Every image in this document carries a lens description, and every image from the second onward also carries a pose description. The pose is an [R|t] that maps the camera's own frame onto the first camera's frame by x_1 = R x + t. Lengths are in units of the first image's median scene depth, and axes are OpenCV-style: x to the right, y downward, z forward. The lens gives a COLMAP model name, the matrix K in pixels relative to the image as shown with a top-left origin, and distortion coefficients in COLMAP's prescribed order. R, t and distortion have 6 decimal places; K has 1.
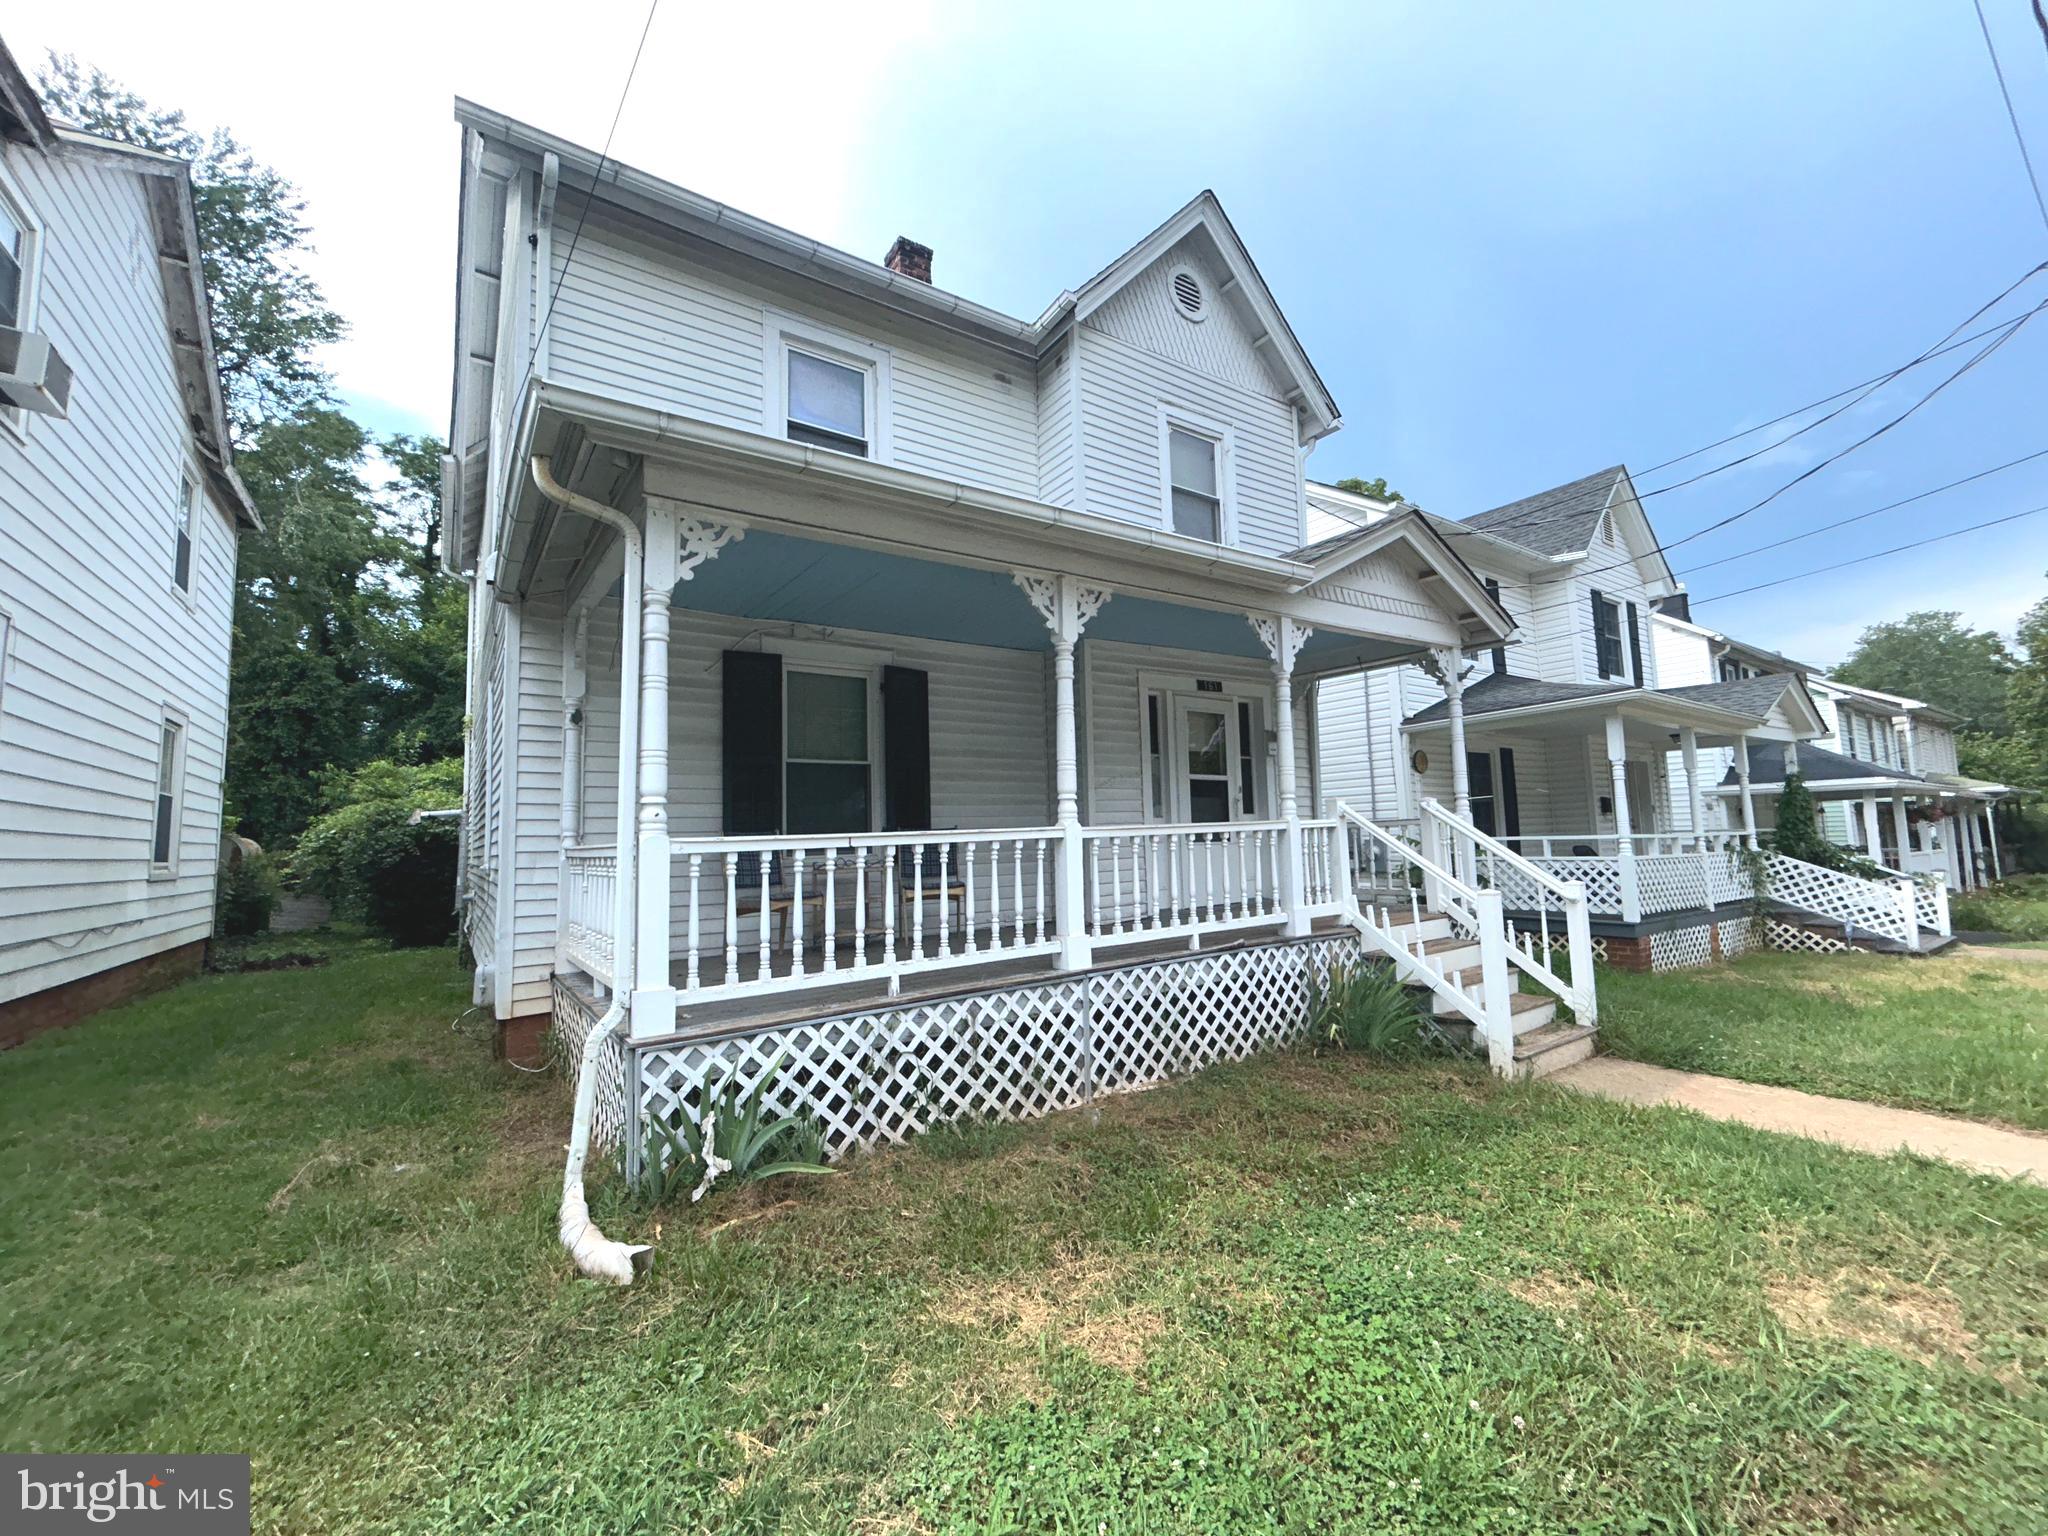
lens RADIAL K [[833.7, 0, 1019.8], [0, 833.7, 769.3], [0, 0, 1]] dist [0.000413, 0.000147]
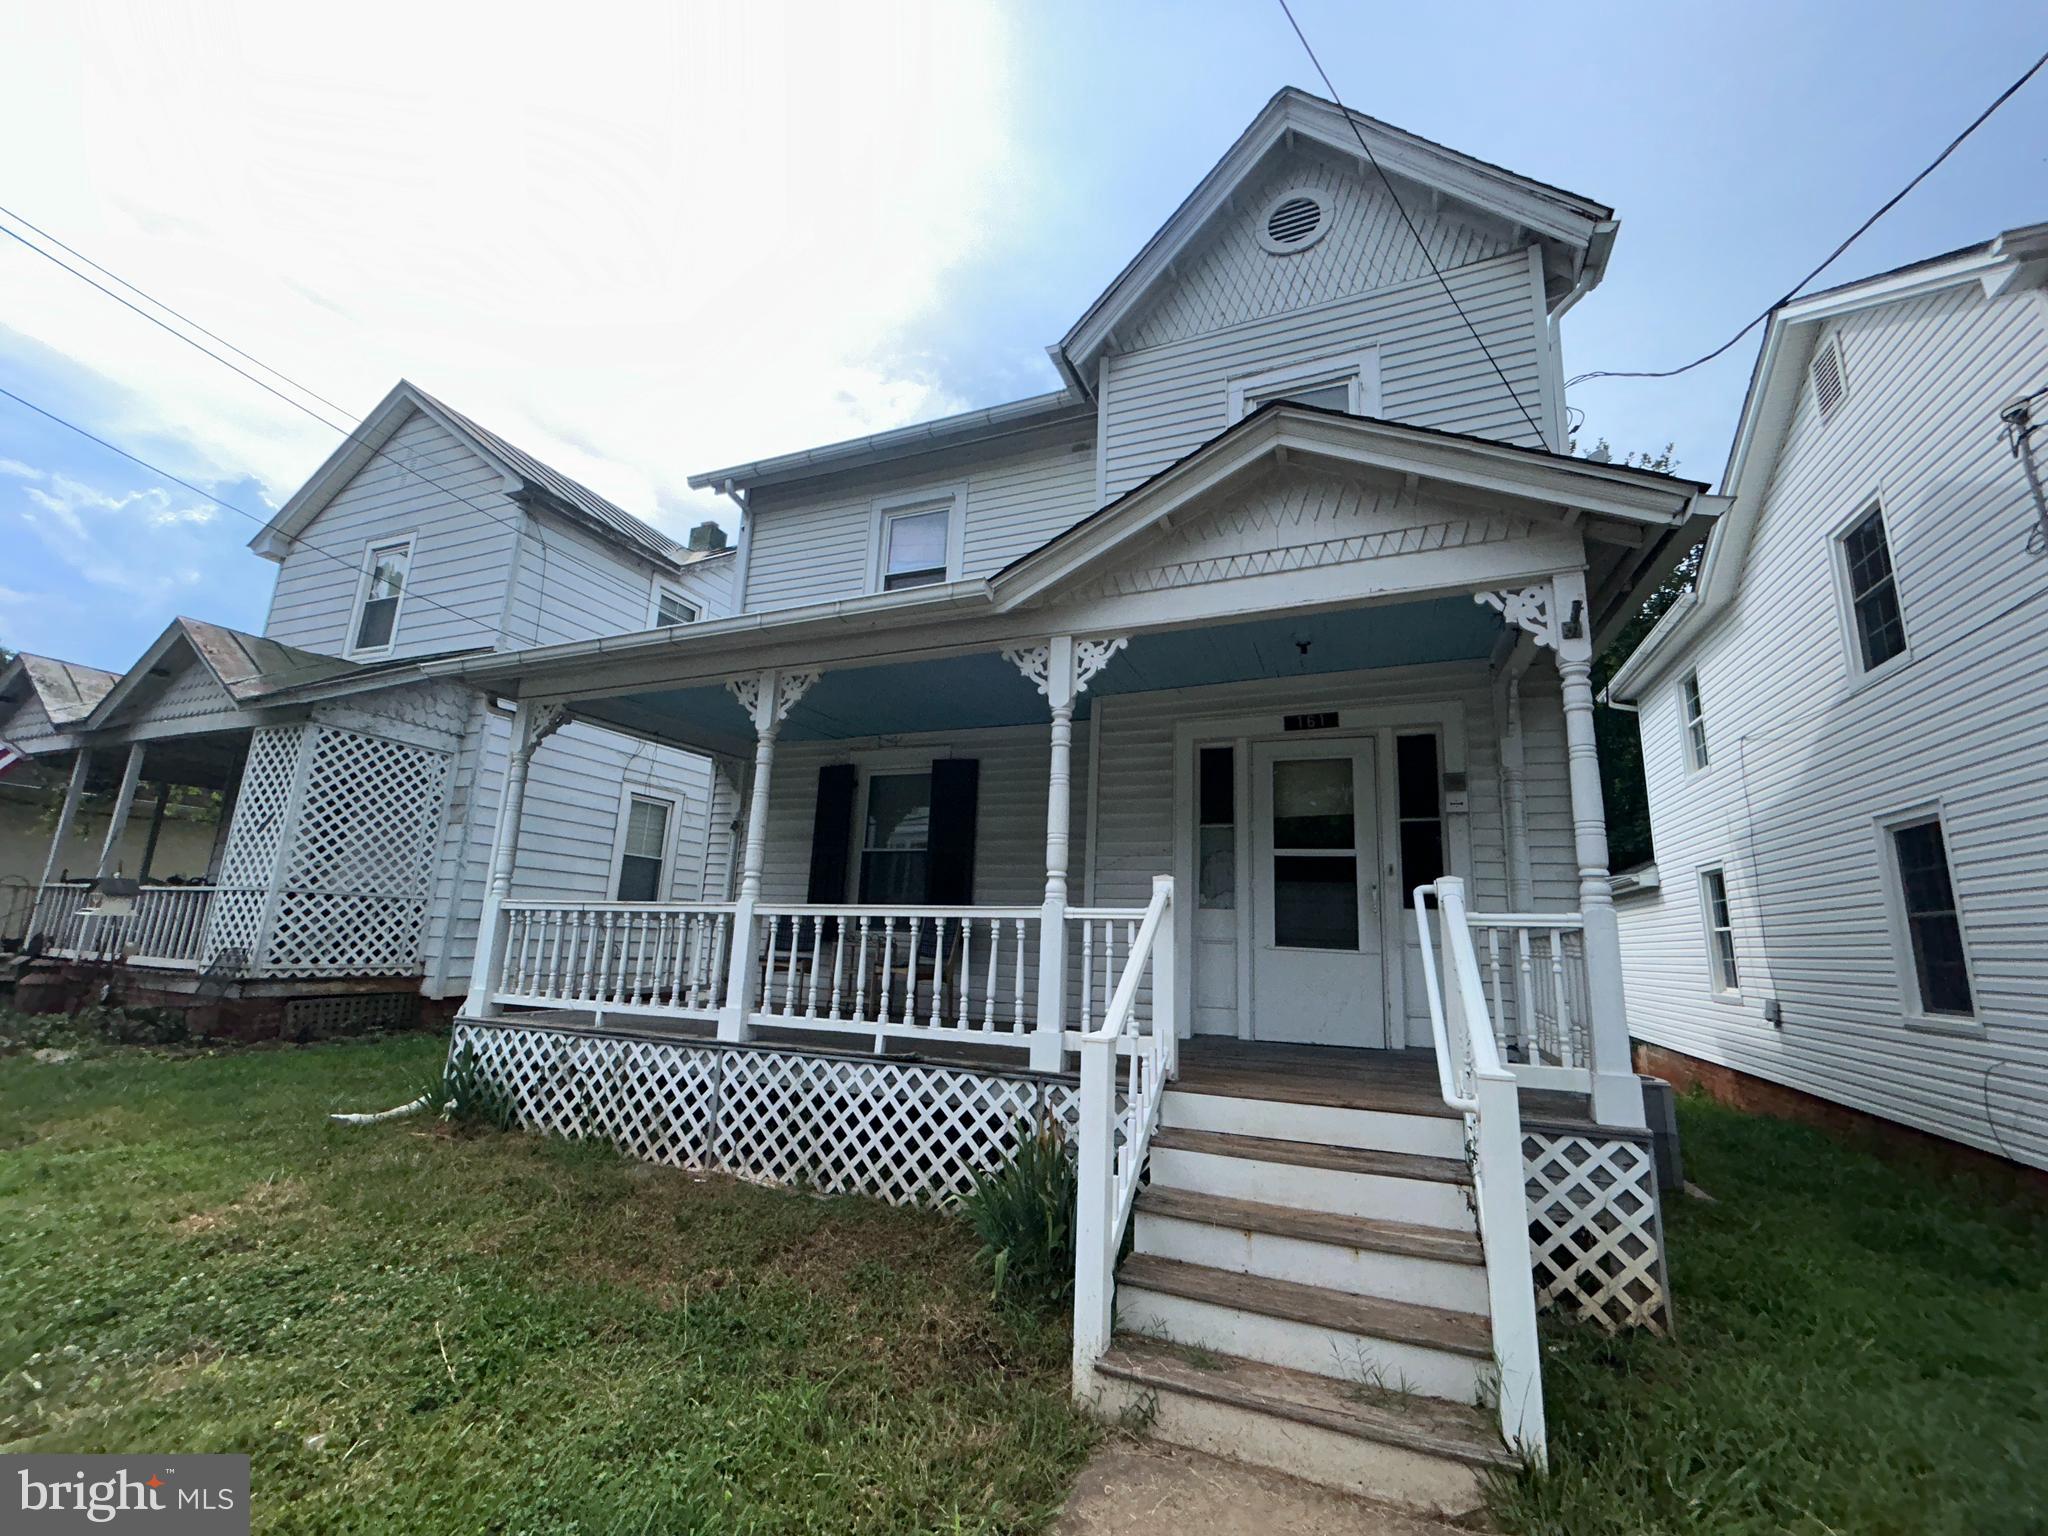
lens RADIAL K [[833.7, 0, 1017.8], [0, 833.7, 767.2], [0, 0, 1]] dist [0.000413, 0.000147]
pose [[0.535423, -0.119043, -0.836153, 1.038925], [0.018179, 0.991412, -0.129507, 0.037472], [0.844389, 0.054141, 0.532989, 0.644094]]
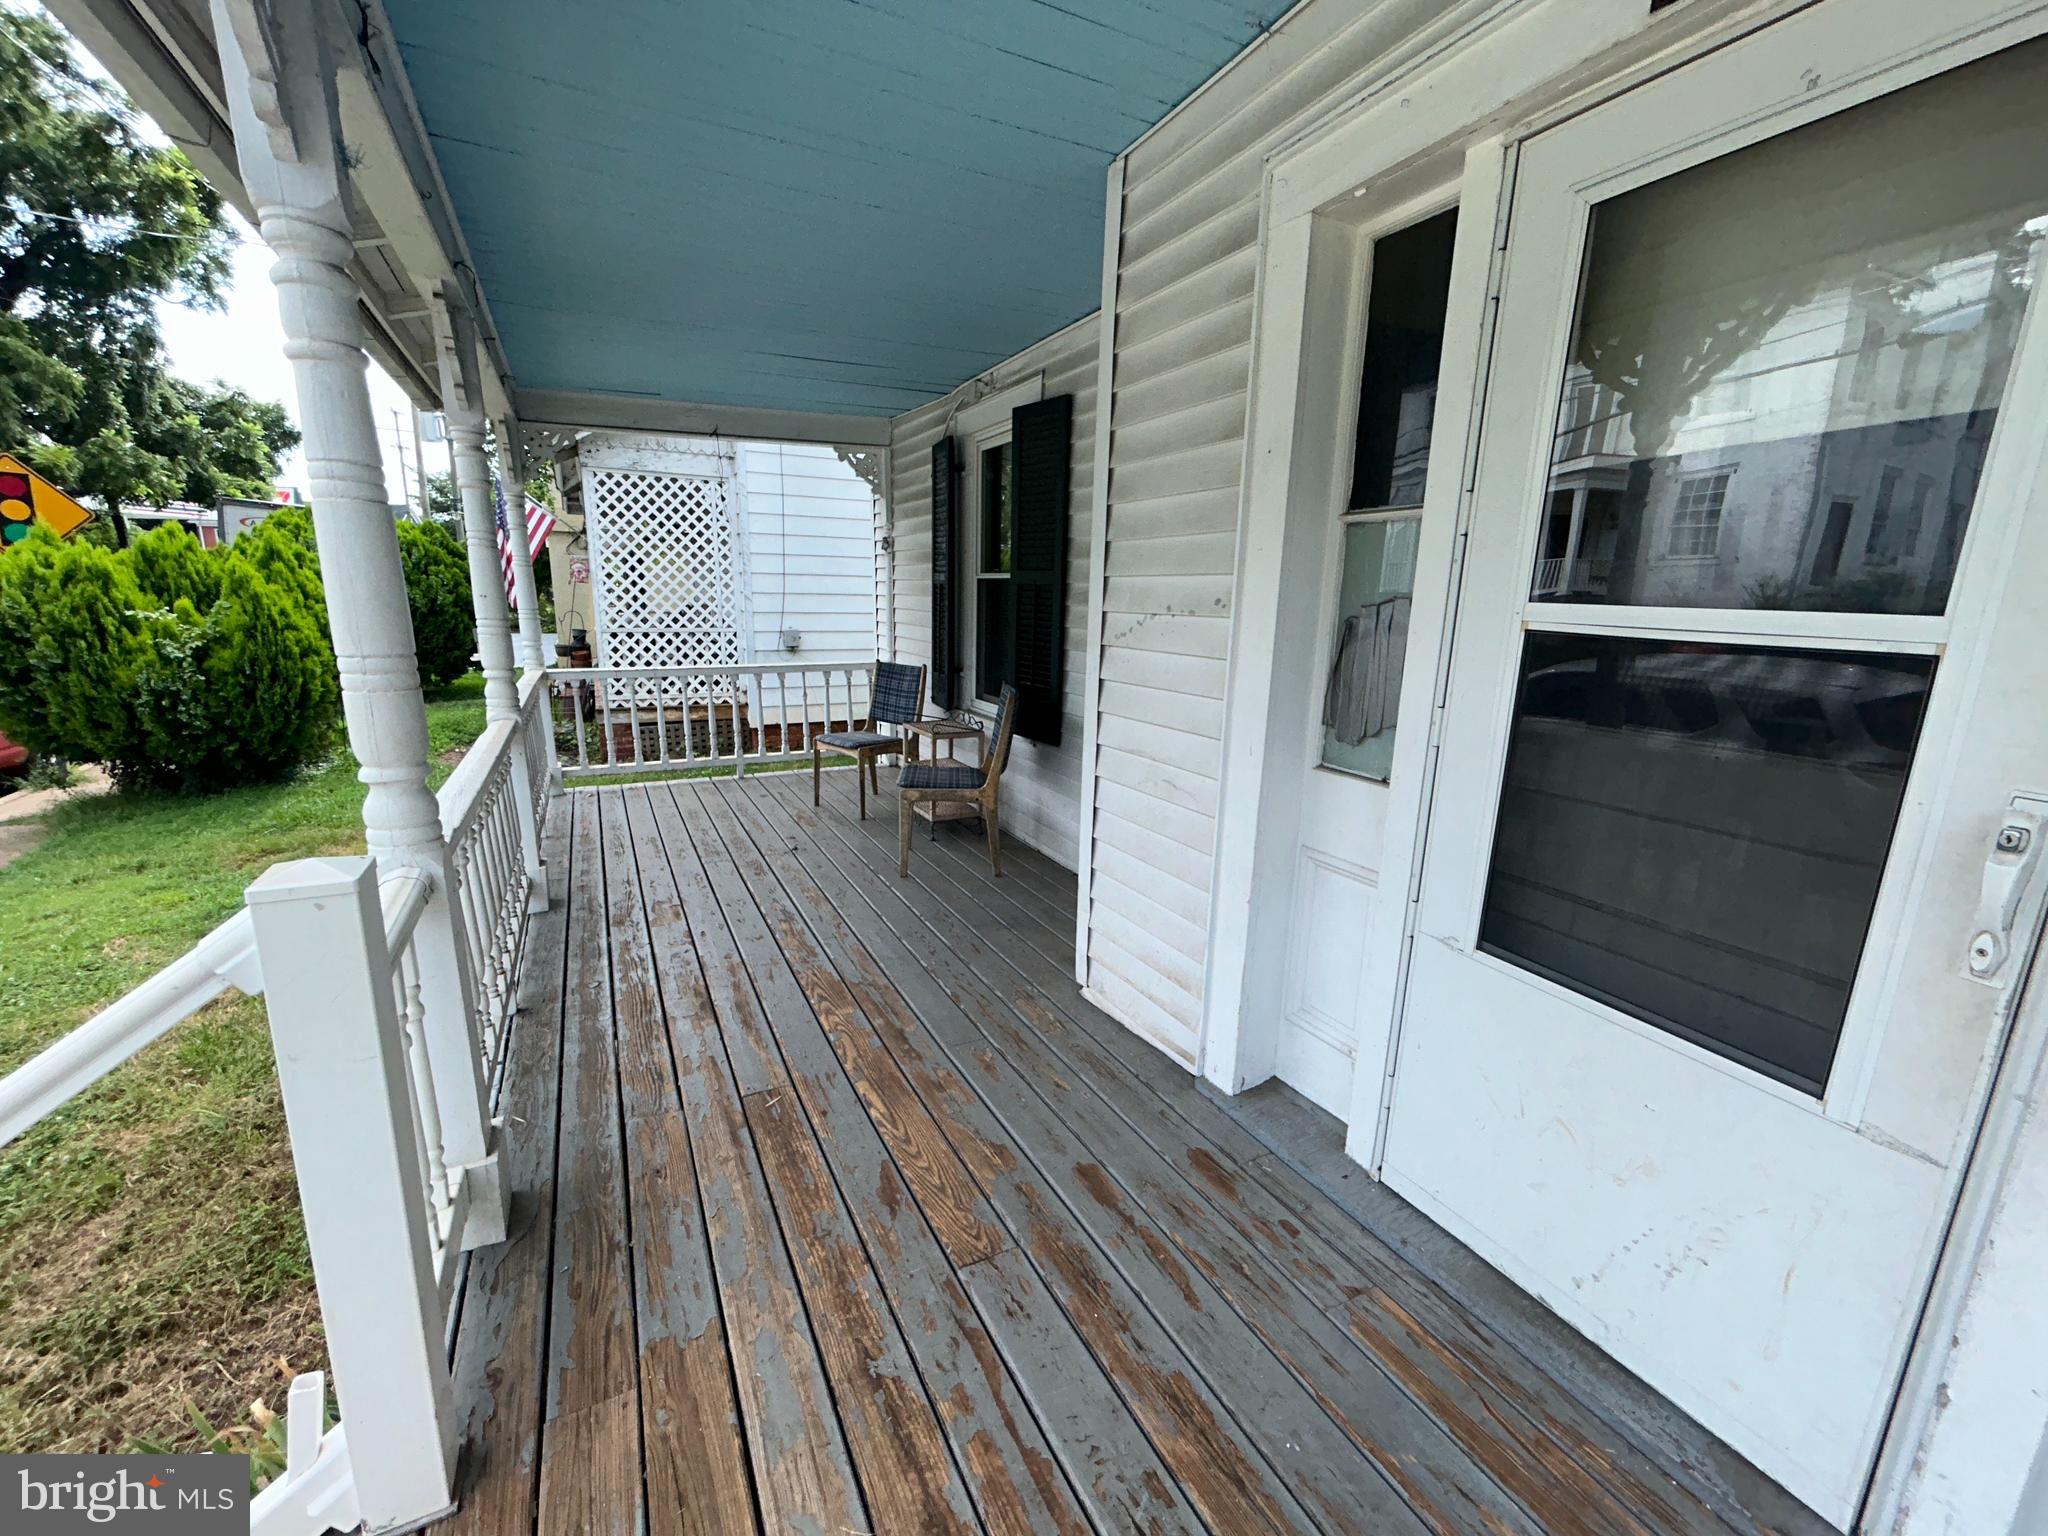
lens RADIAL K [[833.7, 0, 1011.0], [0, 833.7, 771.1], [0, 0, 1]] dist [0.000413, 0.000147]
pose [[-0.143424, 0.241626, -0.959712, 0.608336], [0.076779, 0.969531, 0.232624, -0.014951], [0.986679, -0.040322, -0.157606, 1.374086]]
